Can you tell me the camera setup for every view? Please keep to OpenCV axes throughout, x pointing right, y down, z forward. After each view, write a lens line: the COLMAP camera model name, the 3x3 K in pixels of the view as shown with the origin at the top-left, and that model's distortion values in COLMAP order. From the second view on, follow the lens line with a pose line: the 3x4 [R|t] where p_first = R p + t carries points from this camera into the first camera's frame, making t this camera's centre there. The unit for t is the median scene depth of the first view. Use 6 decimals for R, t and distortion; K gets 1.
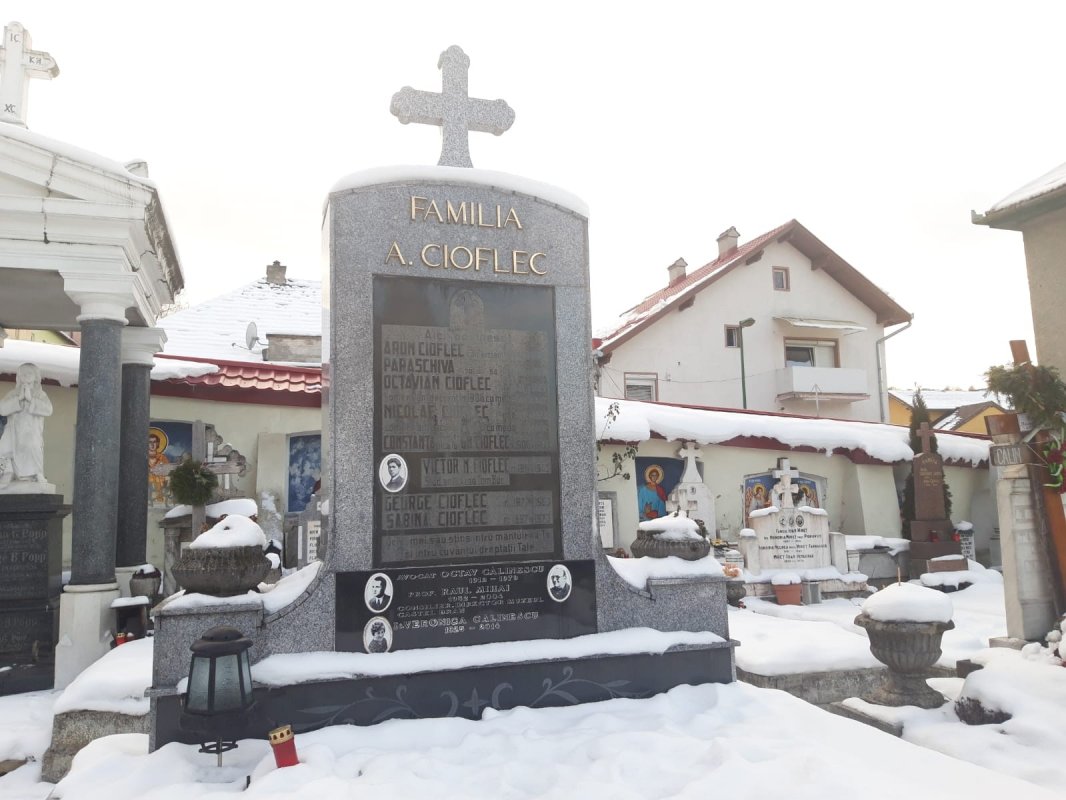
lens RADIAL K [[832.8, 0, 534.5], [0, 832.8, 398.9], [0, 0, 1]] dist [0.044151, -0.075848]
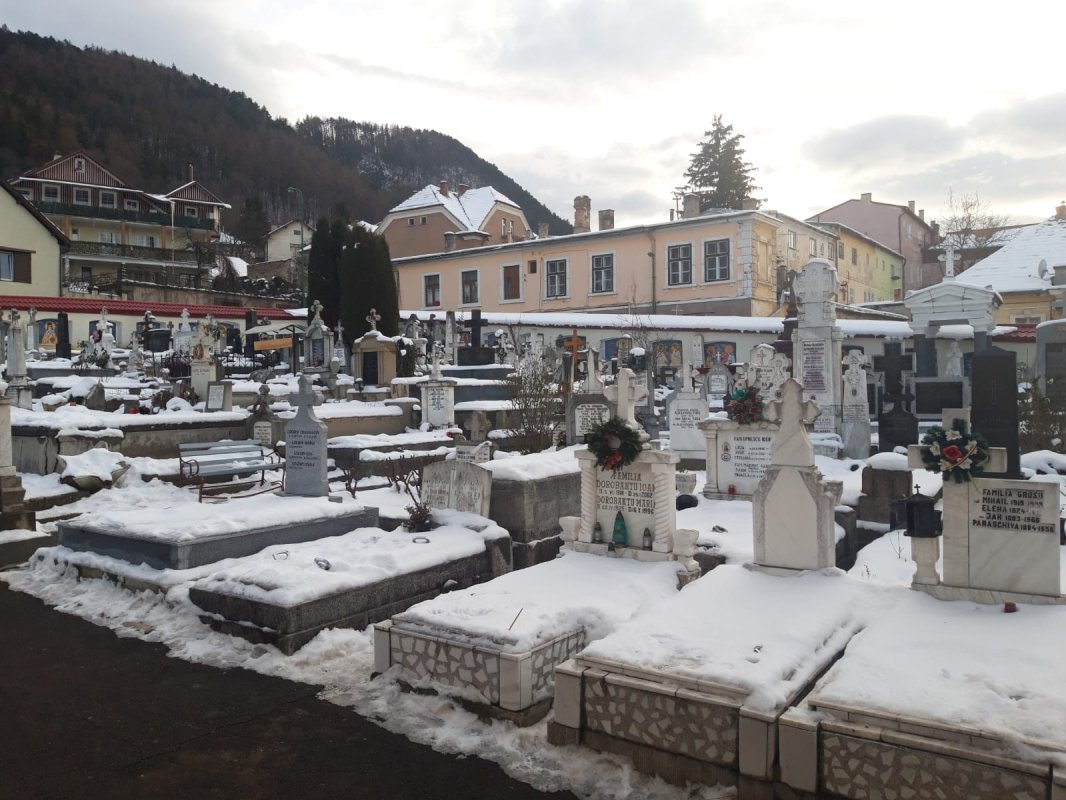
lens RADIAL K [[846.0, 0, 533.4], [0, 846.0, 394.9], [0, 0, 1]] dist [0.005840, -0.014283]
pose [[0.630756, 0.018762, -0.775754, 0.250084], [0.094627, 0.990387, 0.100893, -0.087349], [0.770190, -0.137046, 0.622917, -0.634462]]
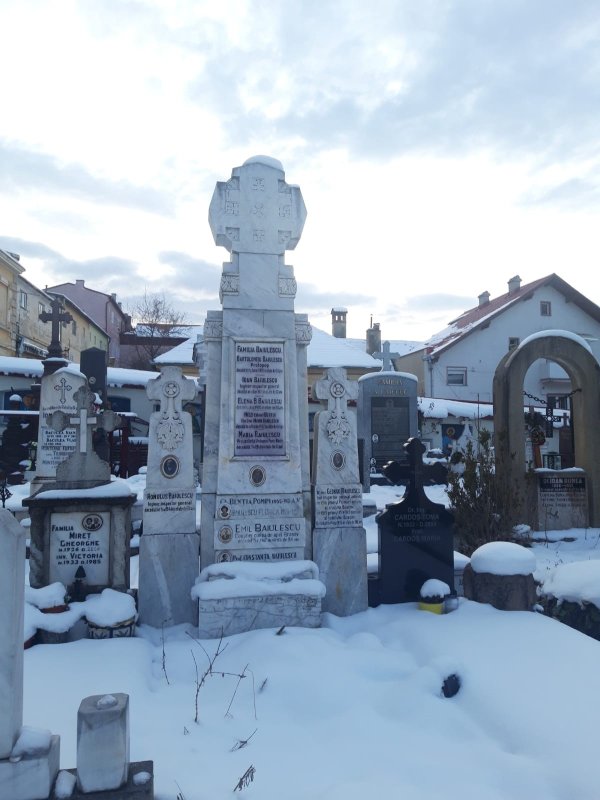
lens RADIAL K [[625.0, 0, 294.1], [0, 625.0, 398.0], [0, 0, 1]] dist [0.044151, -0.075848]
pose [[0.988916, 0.008929, -0.148205, -0.012277], [0.000107, 0.998147, 0.060855, -0.046217], [0.148474, -0.060196, 0.987082, -0.333693]]
